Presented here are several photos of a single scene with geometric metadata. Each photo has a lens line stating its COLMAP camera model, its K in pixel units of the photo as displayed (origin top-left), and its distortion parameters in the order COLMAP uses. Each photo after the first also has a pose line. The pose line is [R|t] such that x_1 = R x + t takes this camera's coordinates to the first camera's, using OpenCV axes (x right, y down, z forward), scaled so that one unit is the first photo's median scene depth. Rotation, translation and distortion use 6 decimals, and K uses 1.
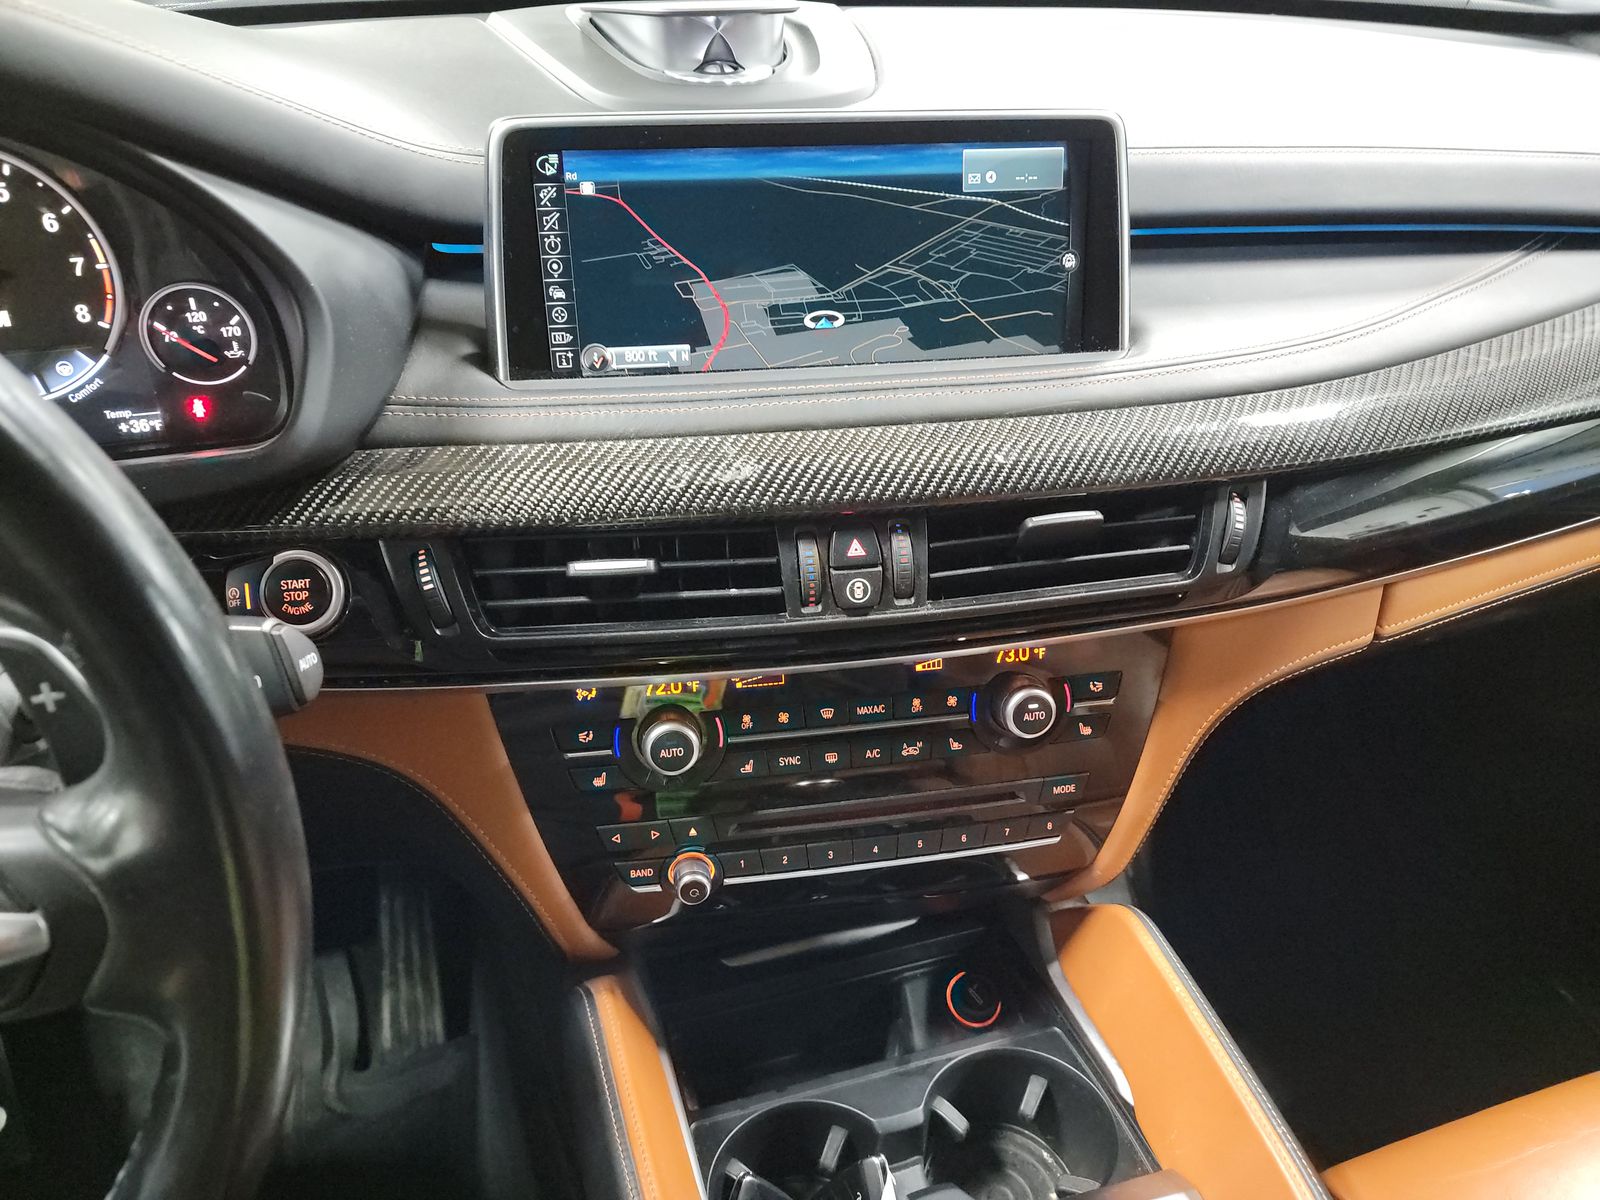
lens RADIAL K [[1135.8, 0, 798.5], [0, 1135.8, 599.1], [0, 0, 1]] dist [0.025443, -0.020224]
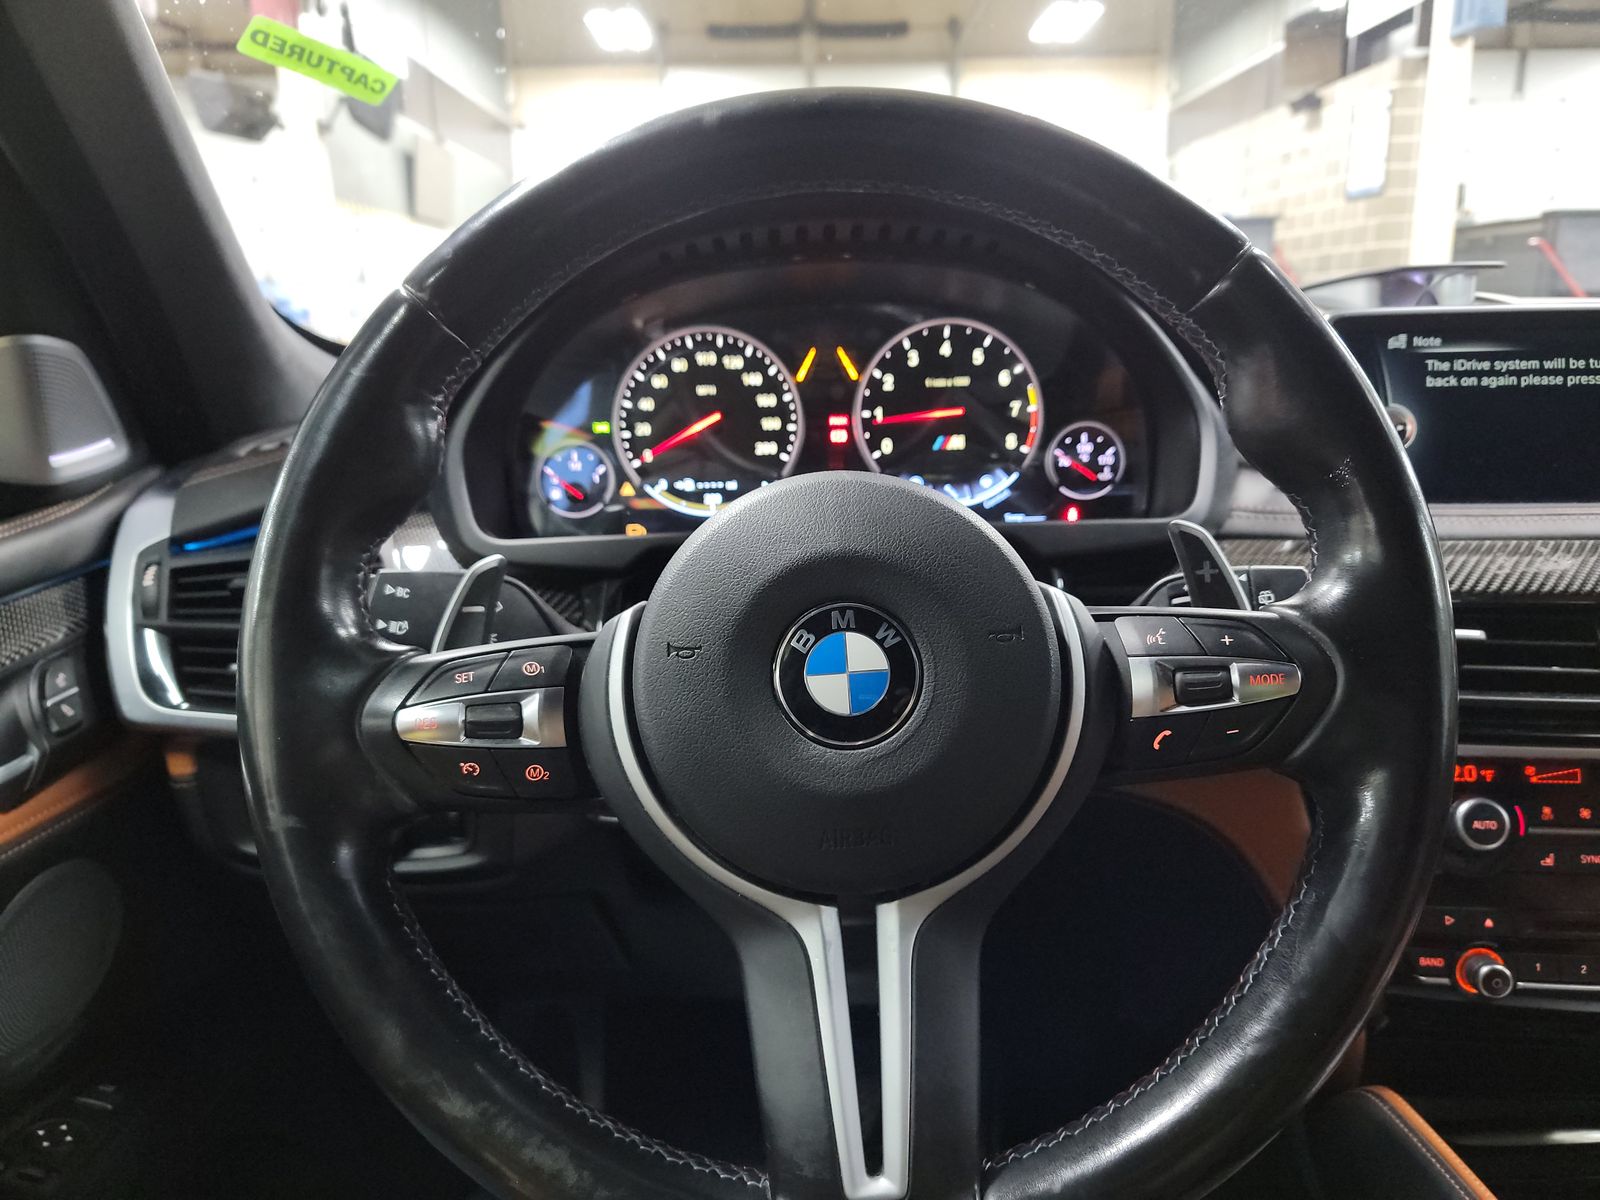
lens RADIAL K [[1135.8, 0, 799.1], [0, 1135.8, 601.2], [0, 0, 1]] dist [0.025443, -0.020224]
pose [[0.960048, 0.022498, -0.278928, -0.469859], [-0.117863, 0.936548, -0.330132, 0.398572], [0.253802, 0.349818, 0.901783, -0.222388]]
